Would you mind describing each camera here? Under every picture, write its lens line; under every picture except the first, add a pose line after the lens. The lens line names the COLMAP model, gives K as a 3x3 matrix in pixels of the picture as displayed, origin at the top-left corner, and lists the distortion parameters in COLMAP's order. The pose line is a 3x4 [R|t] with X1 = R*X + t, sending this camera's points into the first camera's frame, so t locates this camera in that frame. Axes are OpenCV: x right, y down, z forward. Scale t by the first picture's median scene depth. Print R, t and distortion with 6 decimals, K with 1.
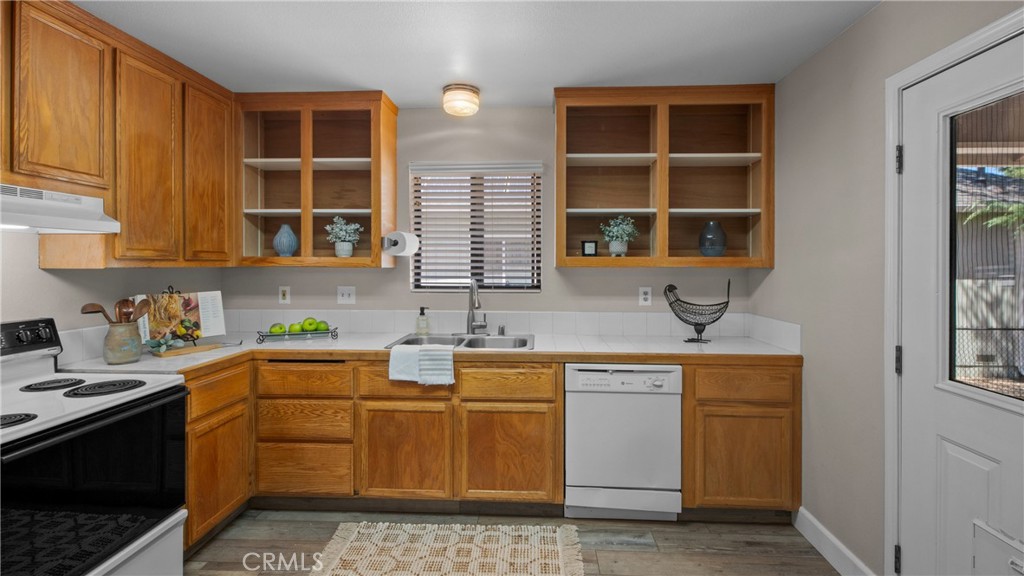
lens RADIAL K [[462.5, 0, 513.8], [0, 462.5, 266.0], [0, 0, 1]] dist [0.009610, -0.004968]
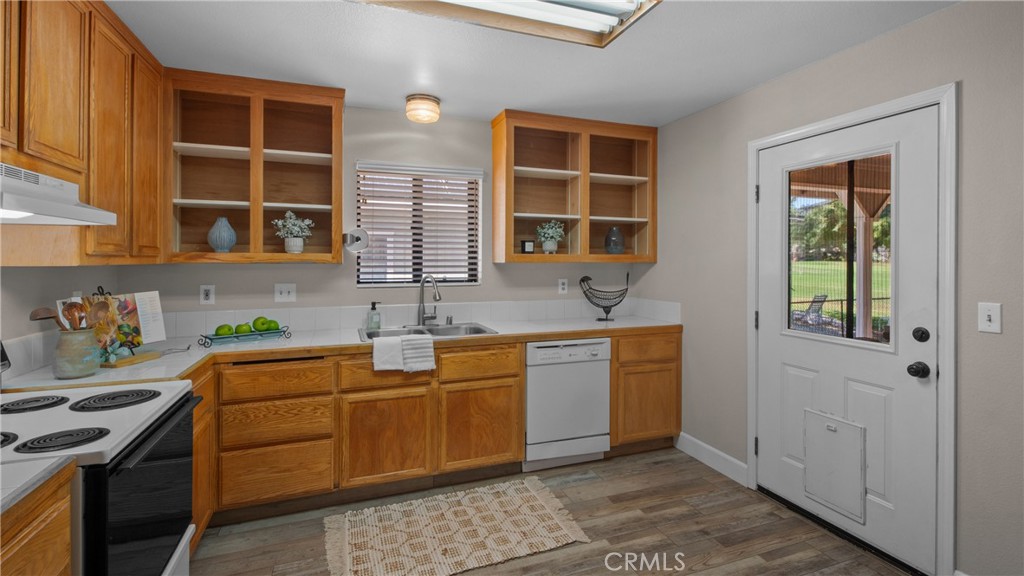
lens RADIAL K [[462.5, 0, 514.2], [0, 462.5, 261.9], [0, 0, 1]] dist [0.009610, -0.004968]
pose [[0.917752, -0.002920, 0.397143, -0.381994], [0.003110, 0.999995, 0.000165, 0.000396], [-0.397142, 0.001084, 0.917757, -0.085570]]
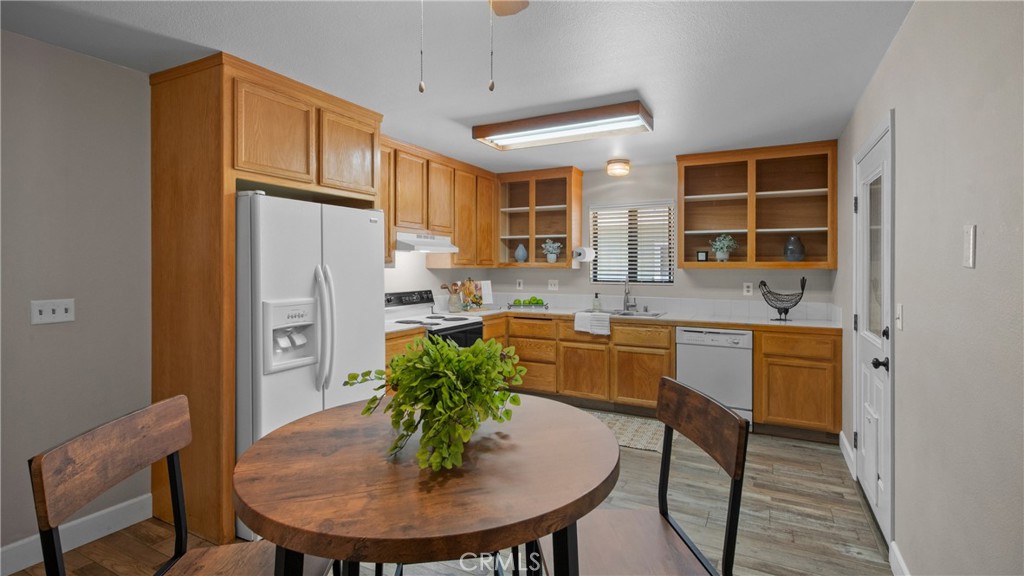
lens RADIAL K [[462.5, 0, 527.0], [0, 462.5, 270.8], [0, 0, 1]] dist [0.009610, -0.004968]
pose [[0.915964, 0.004405, -0.401236, 0.277181], [-0.002702, 0.999985, 0.004809, 0.004761], [0.401251, -0.003321, 0.915962, -0.709273]]
